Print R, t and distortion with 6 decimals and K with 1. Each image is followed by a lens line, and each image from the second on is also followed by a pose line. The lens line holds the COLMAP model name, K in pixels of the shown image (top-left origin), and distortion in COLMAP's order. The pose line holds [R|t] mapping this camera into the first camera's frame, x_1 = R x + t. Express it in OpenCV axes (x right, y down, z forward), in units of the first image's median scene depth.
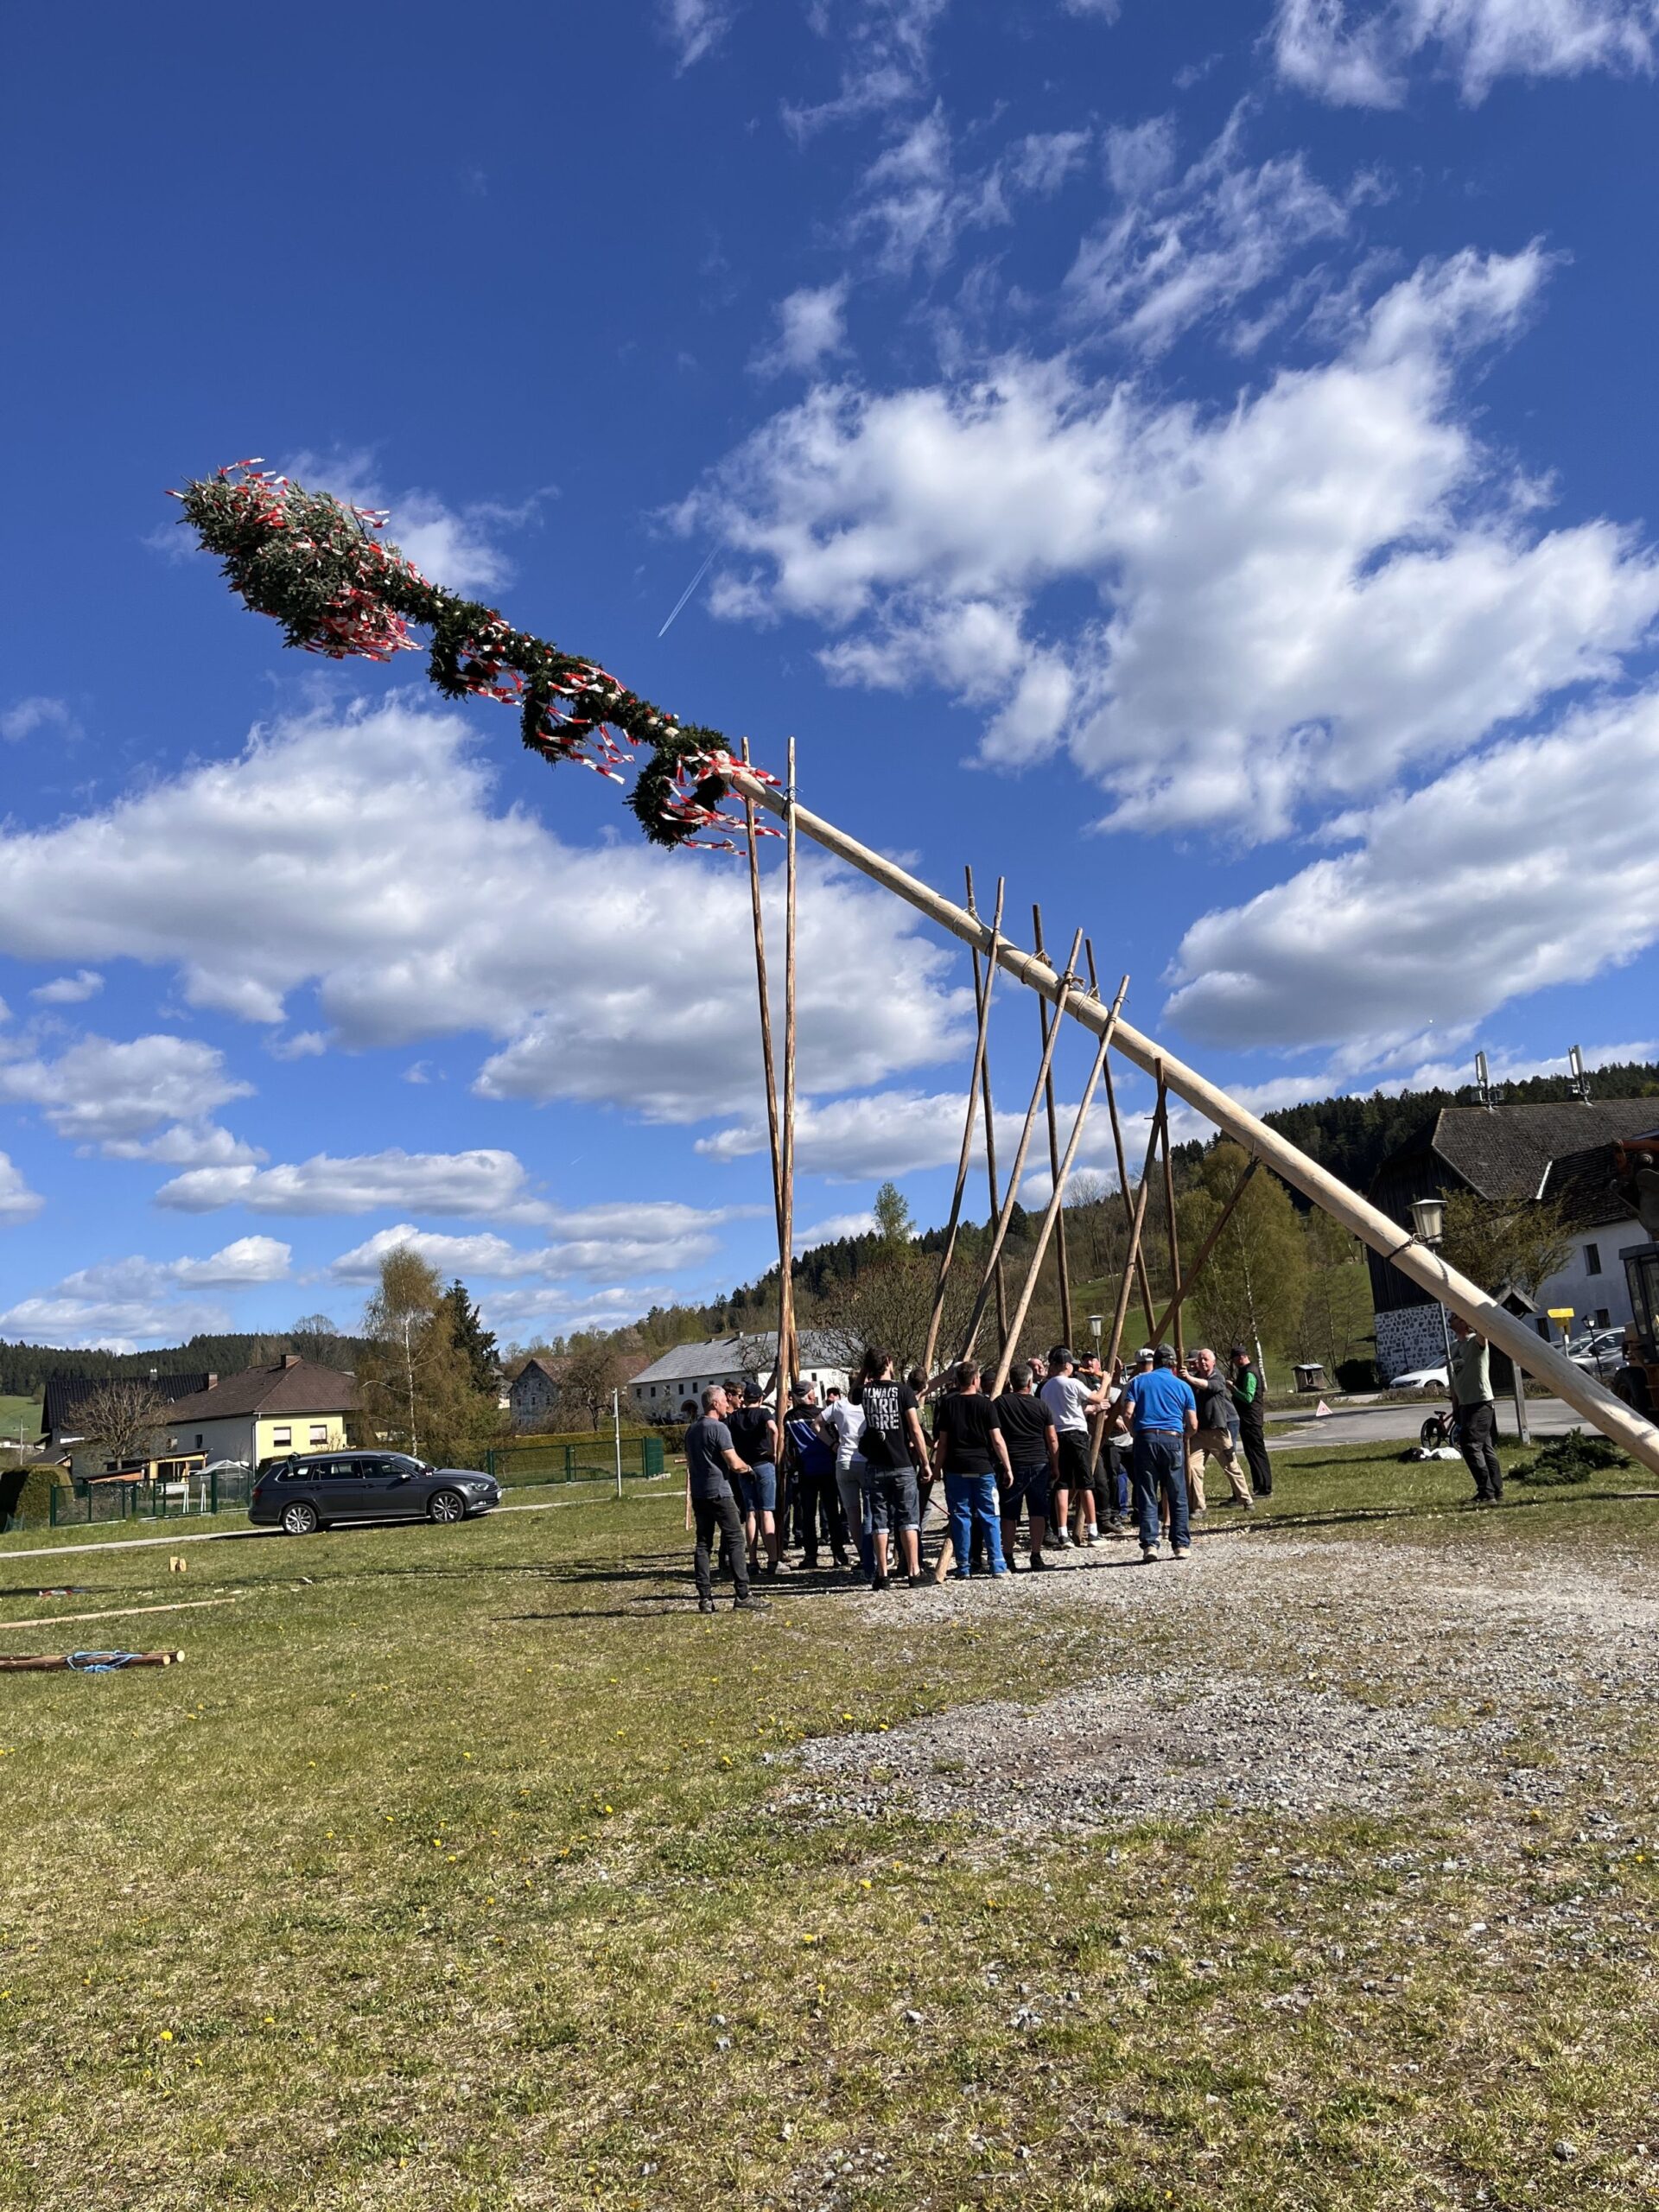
lens RADIAL K [[1715.4, 0, 829.5], [0, 1715.4, 1106.0], [0, 0, 1]] dist [-0.001041, -0.014872]
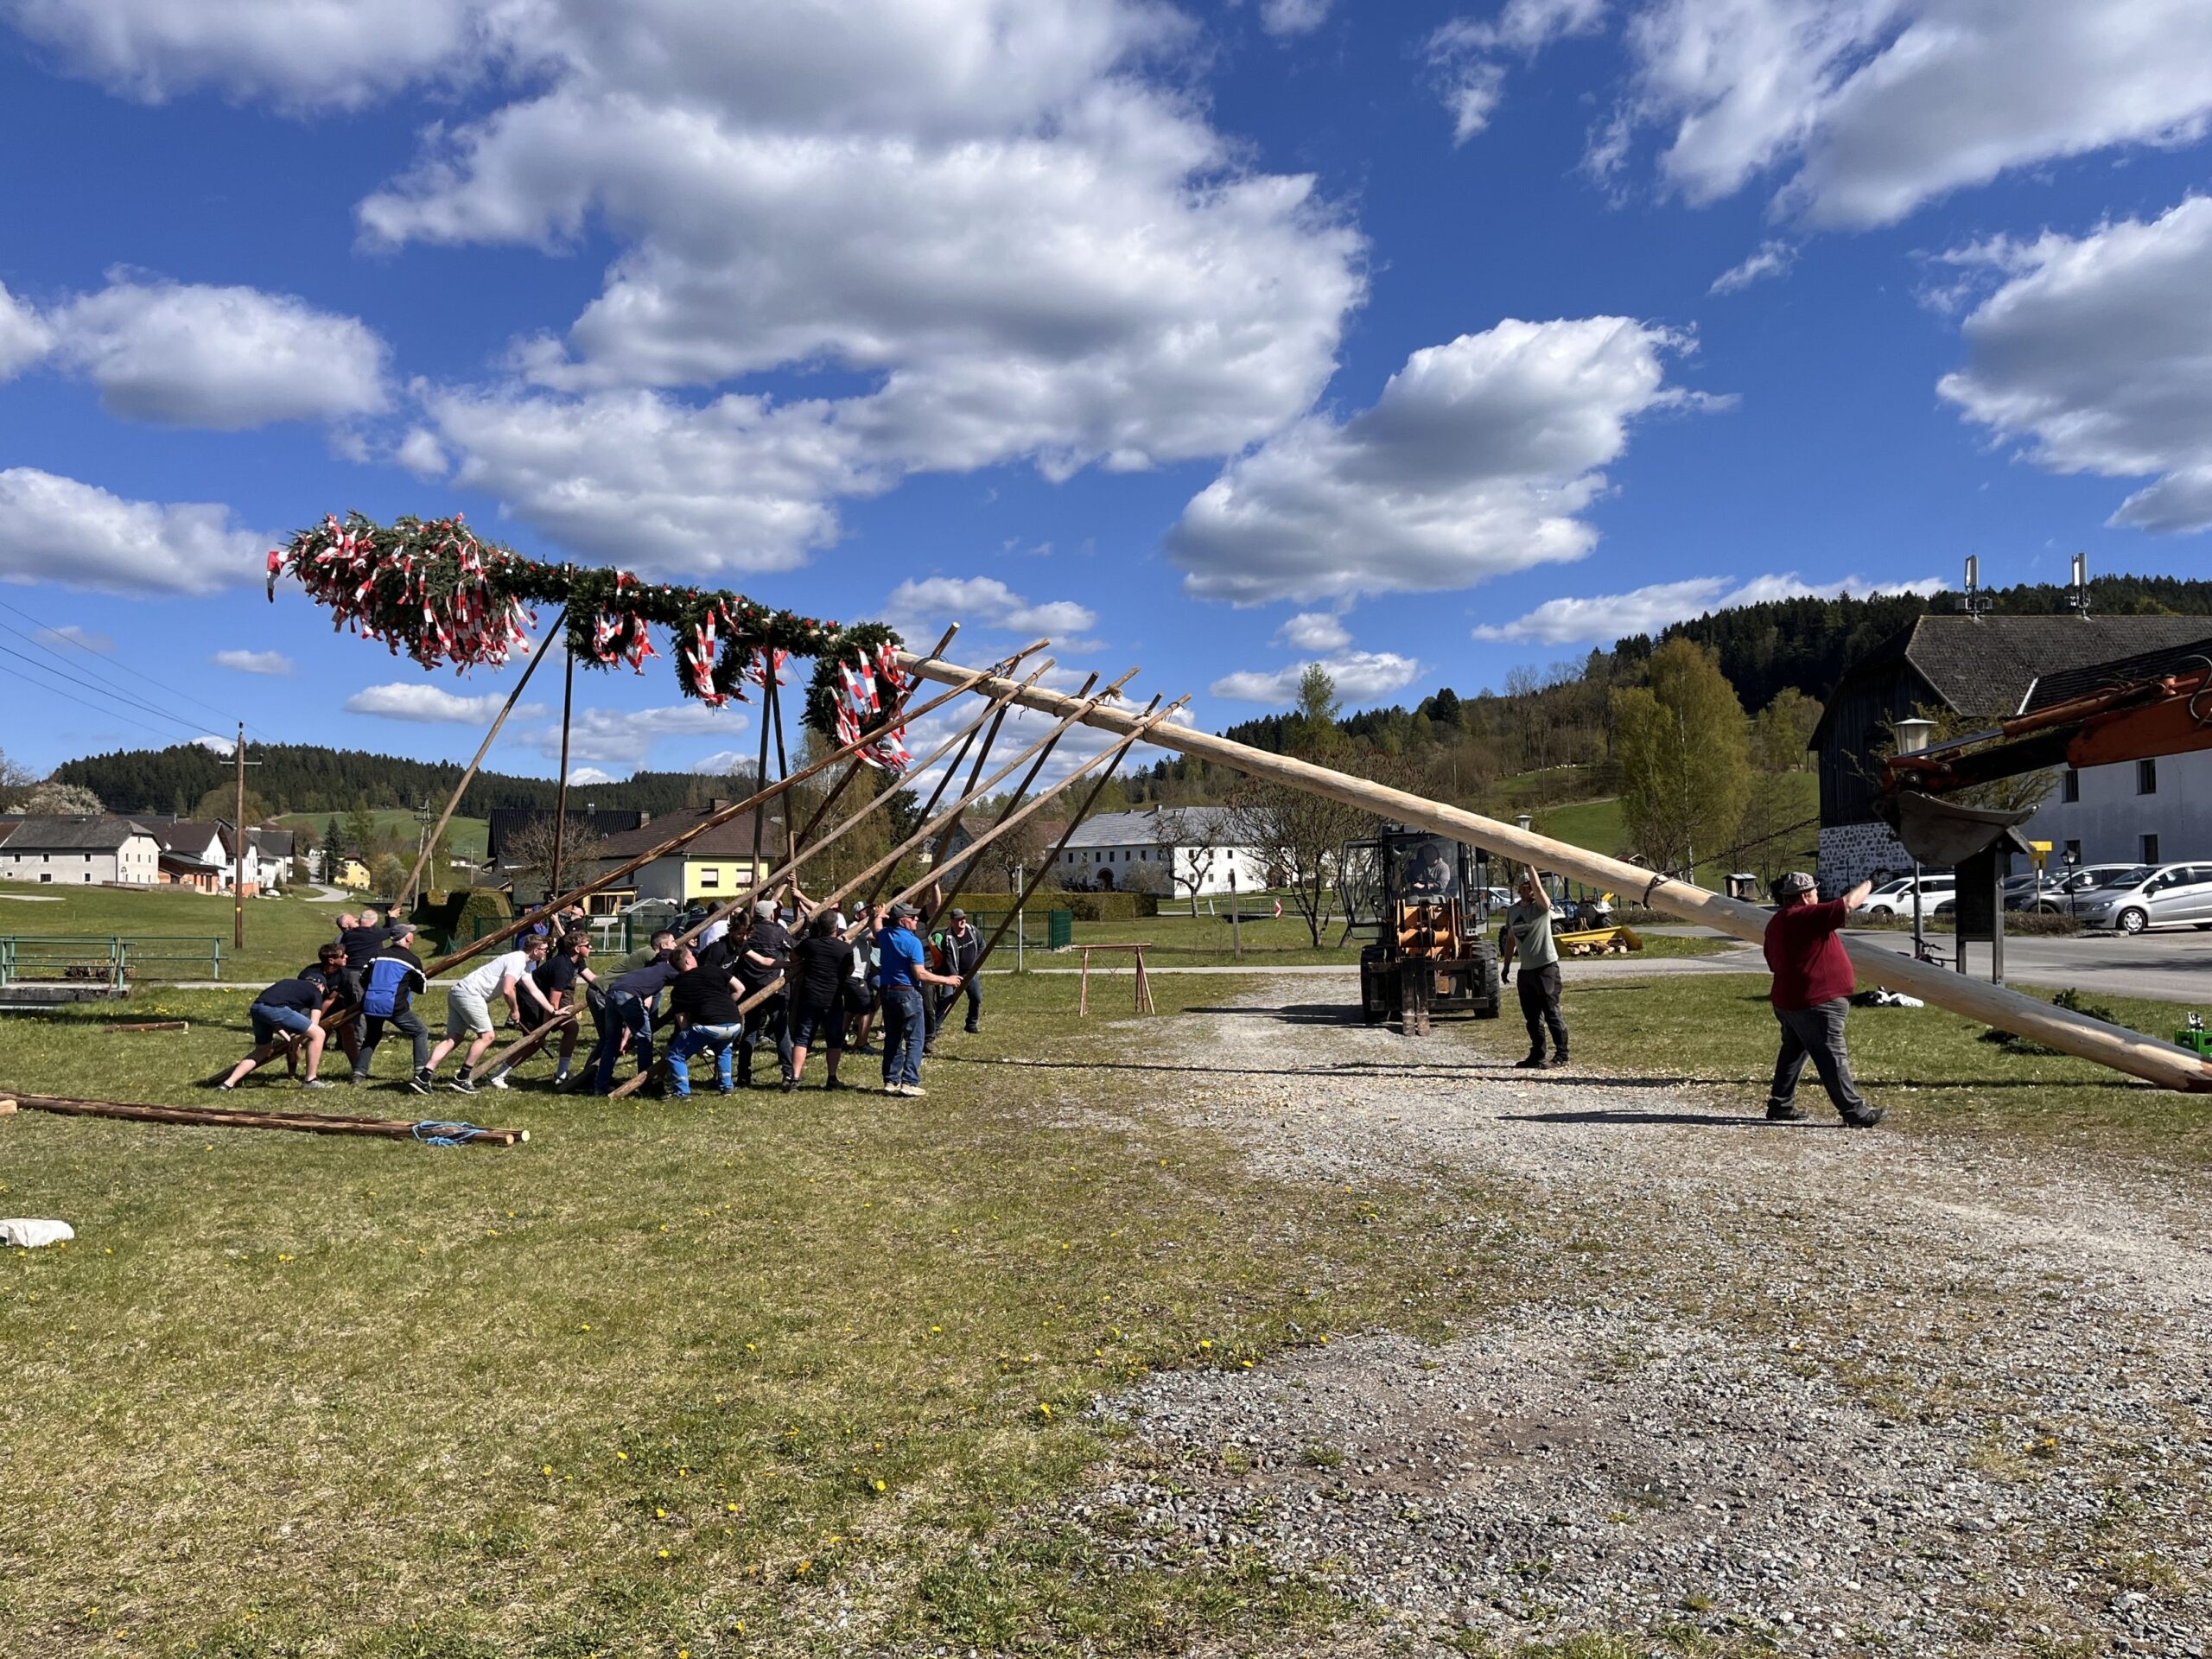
lens RADIAL K [[1658.7, 0, 1126.0], [0, 1658.7, 857.8], [0, 0, 1]] dist [0.058850, -0.086869]
pose [[0.995127, 0.064291, -0.074760, 0.012097], [-0.050838, 0.984191, 0.169660, -0.003834], [0.084486, -0.165032, 0.982663, 0.174860]]
